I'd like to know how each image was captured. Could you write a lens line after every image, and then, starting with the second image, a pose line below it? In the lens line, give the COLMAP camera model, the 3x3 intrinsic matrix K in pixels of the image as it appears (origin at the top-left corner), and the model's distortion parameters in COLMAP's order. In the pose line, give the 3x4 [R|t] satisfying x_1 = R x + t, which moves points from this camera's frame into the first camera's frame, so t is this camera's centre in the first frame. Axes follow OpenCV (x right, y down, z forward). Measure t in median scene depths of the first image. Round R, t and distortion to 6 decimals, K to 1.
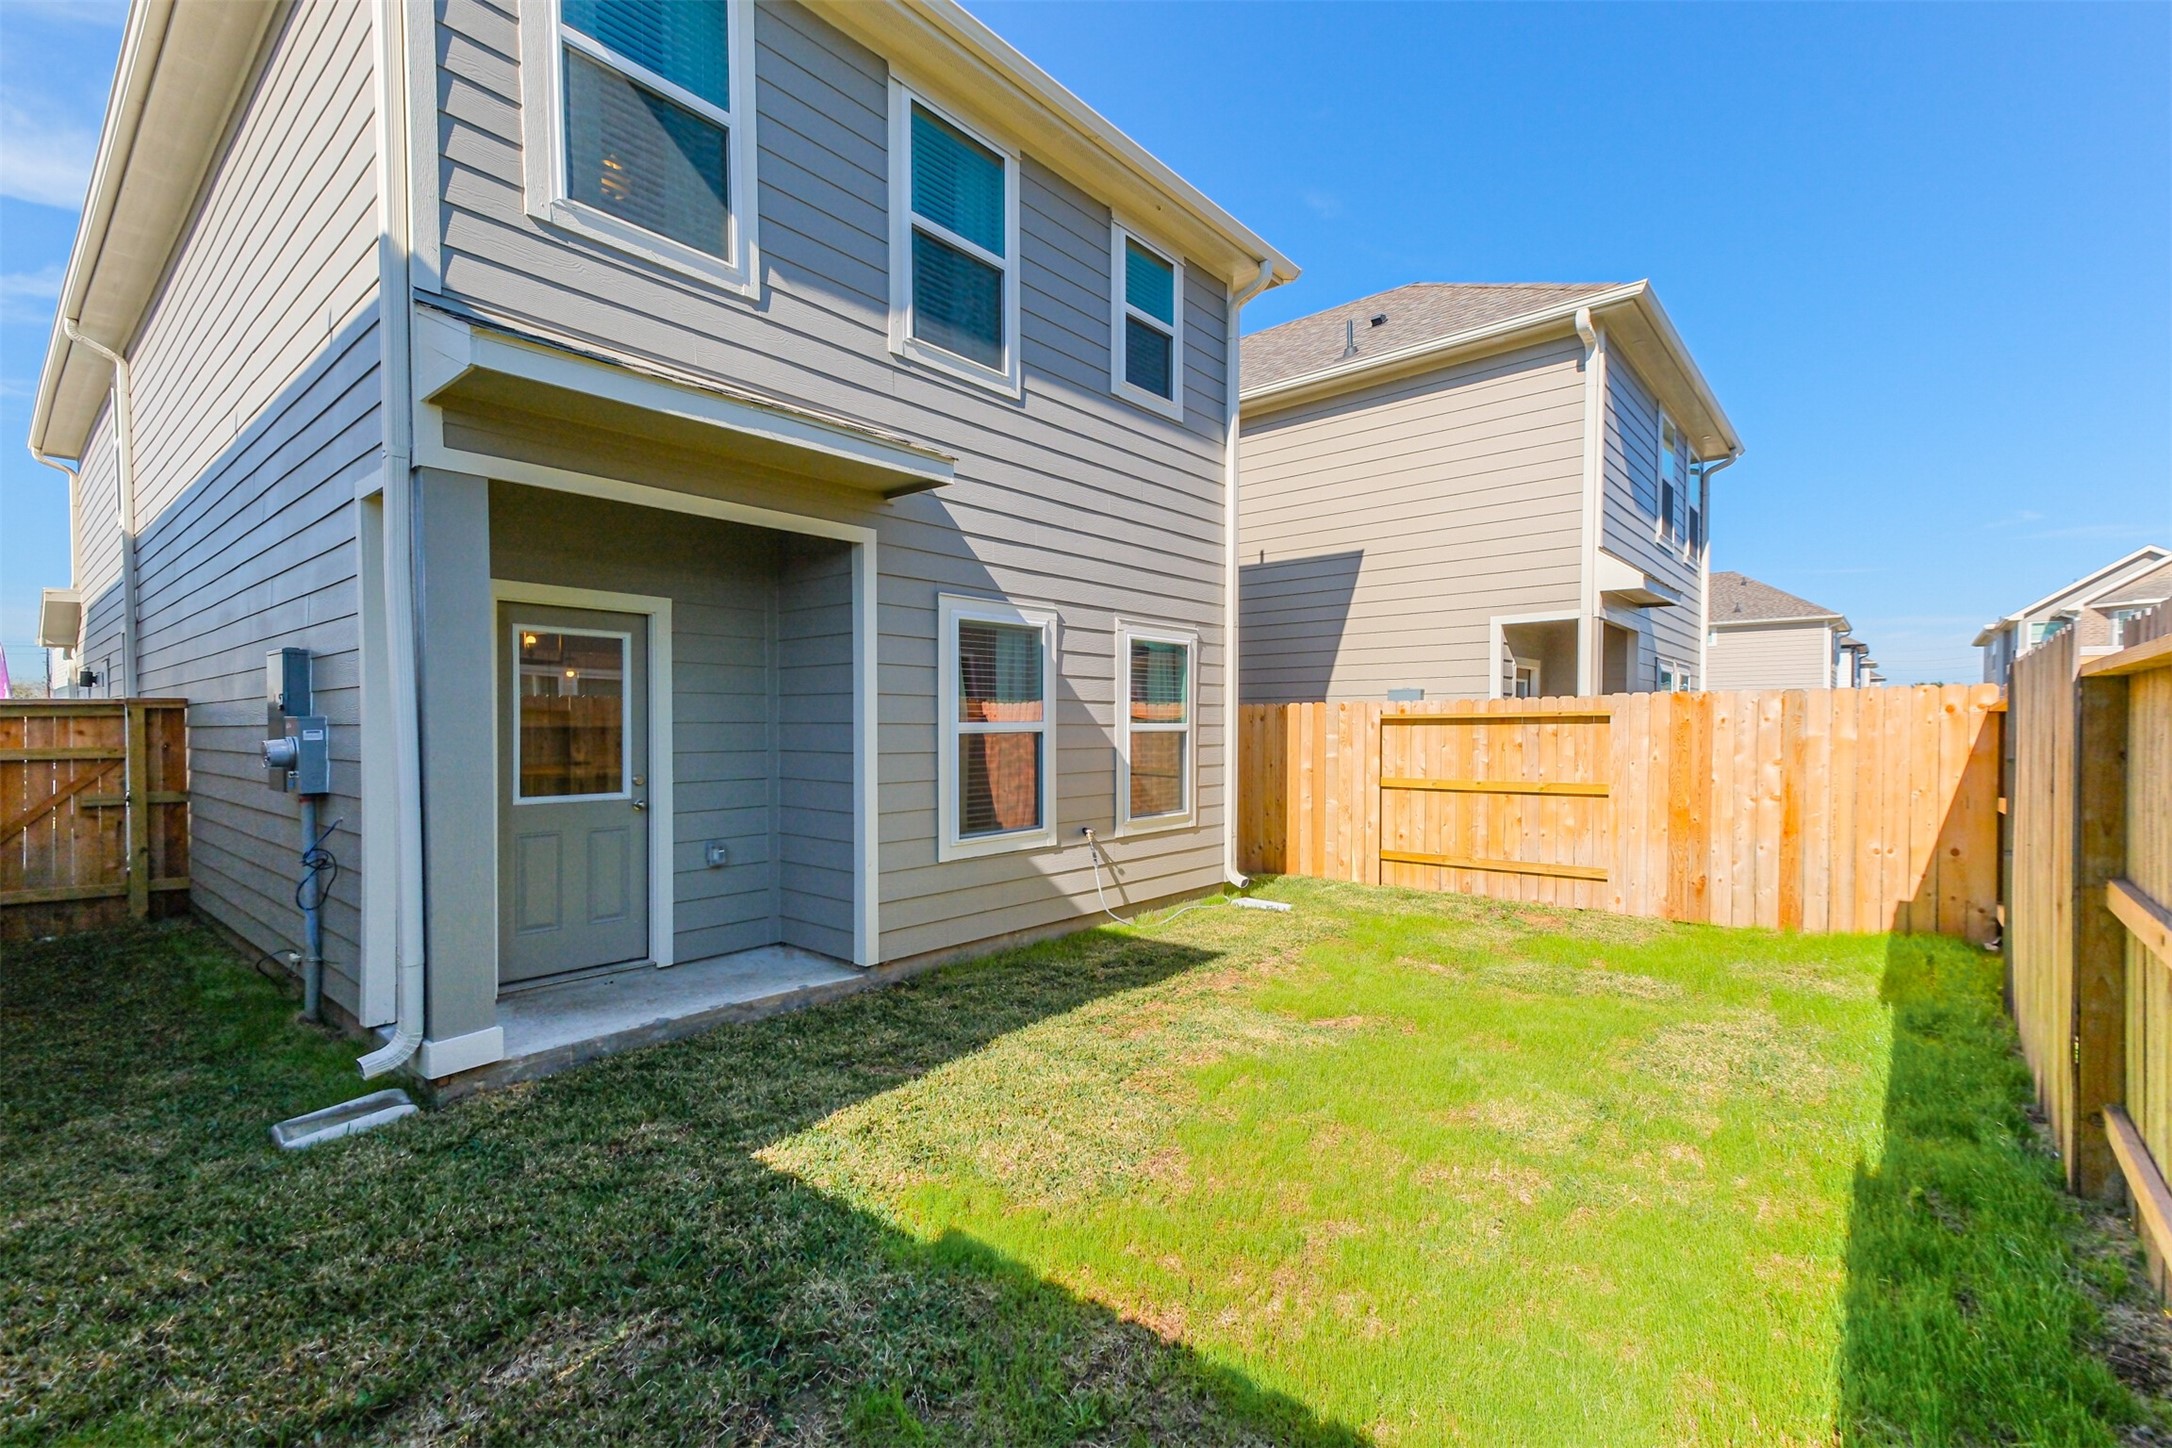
lens RADIAL K [[945.3, 0, 1086.0], [0, 945.3, 724.0], [0, 0, 1]] dist [0.022333, 0.000006]
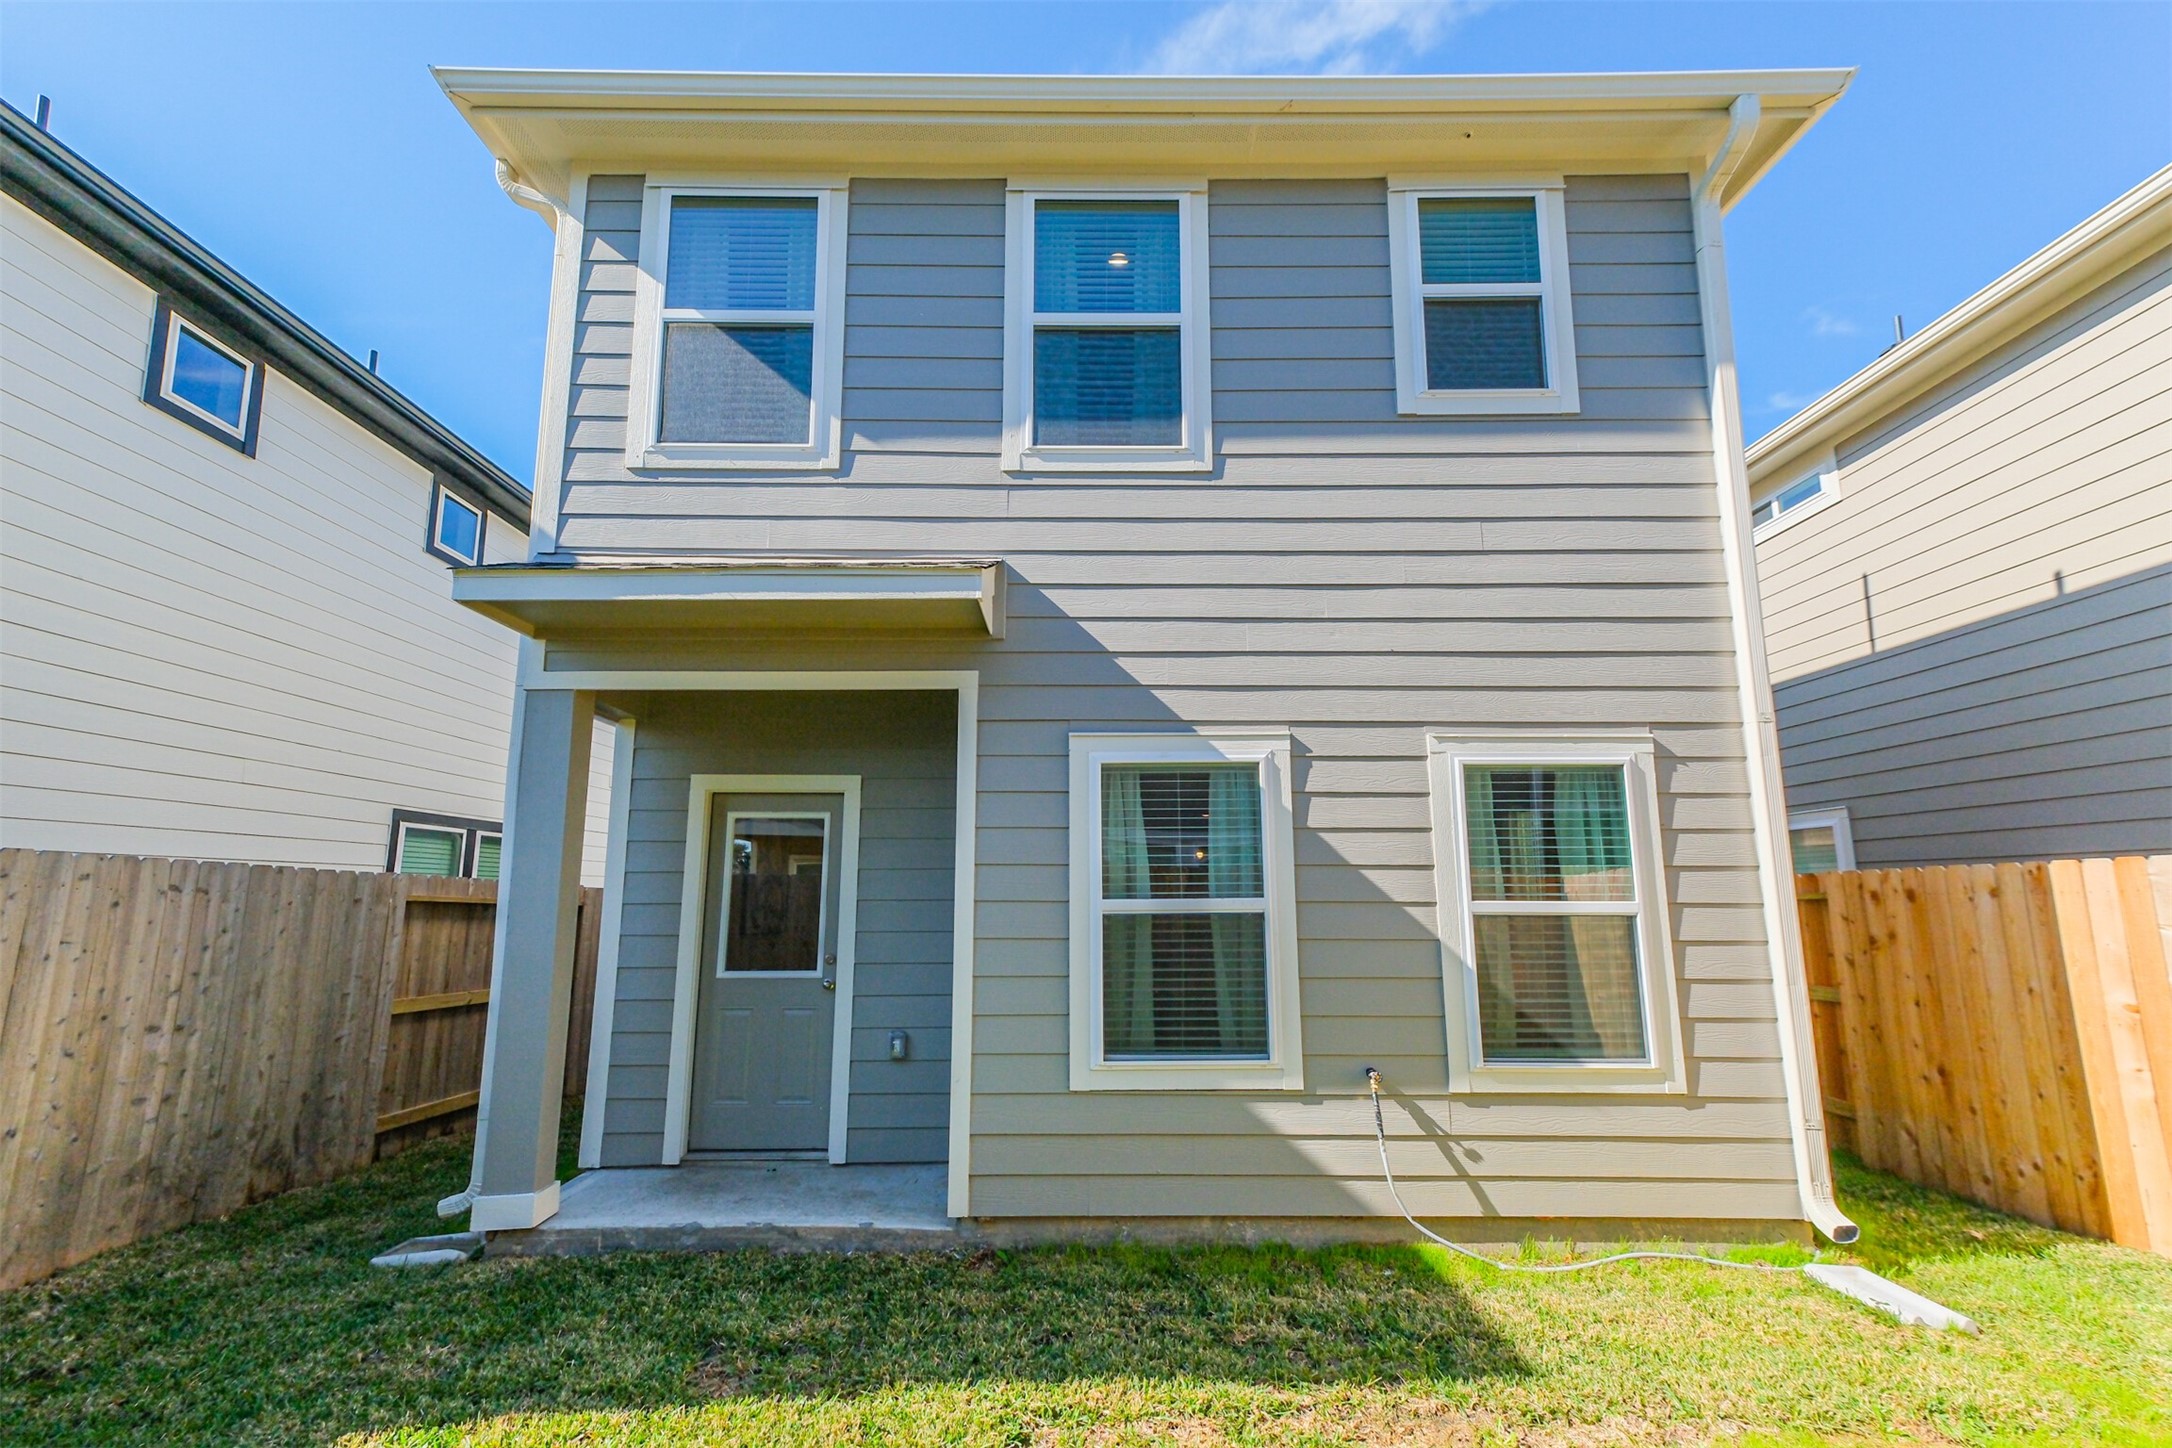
lens RADIAL K [[942.2, 0, 1086.4], [0, 942.2, 741.0], [0, 0, 1]] dist [0.023039, 0.000289]
pose [[0.654414, -0.127020, -0.745391, 0.442178], [0.001087, 0.985946, -0.167058, -0.000562], [0.756135, 0.108515, 0.645355, 0.501472]]
